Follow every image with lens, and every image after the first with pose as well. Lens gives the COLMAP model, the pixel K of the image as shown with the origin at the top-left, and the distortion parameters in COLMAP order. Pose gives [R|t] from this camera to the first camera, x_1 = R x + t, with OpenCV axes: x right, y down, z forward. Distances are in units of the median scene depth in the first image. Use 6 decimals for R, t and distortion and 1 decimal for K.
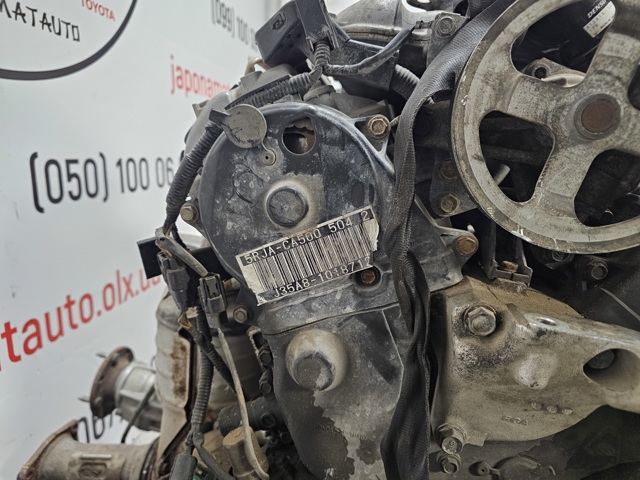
lens RADIAL K [[457.0, 0, 321.8], [0, 457.0, 230.8], [0, 0, 1]] dist [0.056842, -0.067373]
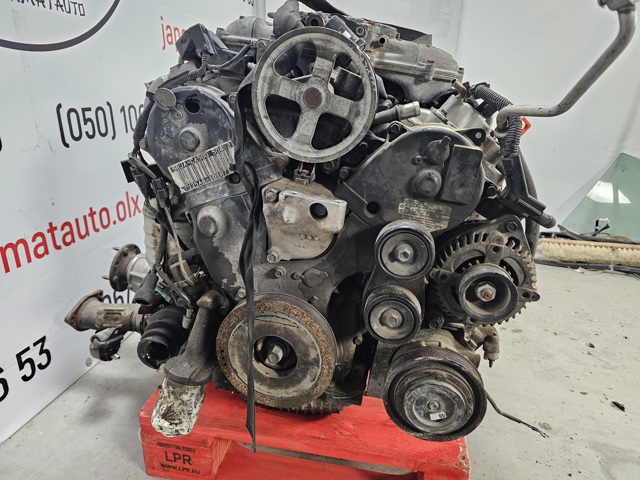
lens RADIAL K [[457.0, 0, 321.8], [0, 457.0, 230.8], [0, 0, 1]] dist [0.056842, -0.067373]
pose [[0.998838, 0.004374, -0.047987, 0.526369], [0.002013, 0.991214, 0.132252, 0.062564], [0.048144, -0.132195, 0.990054, -0.869832]]
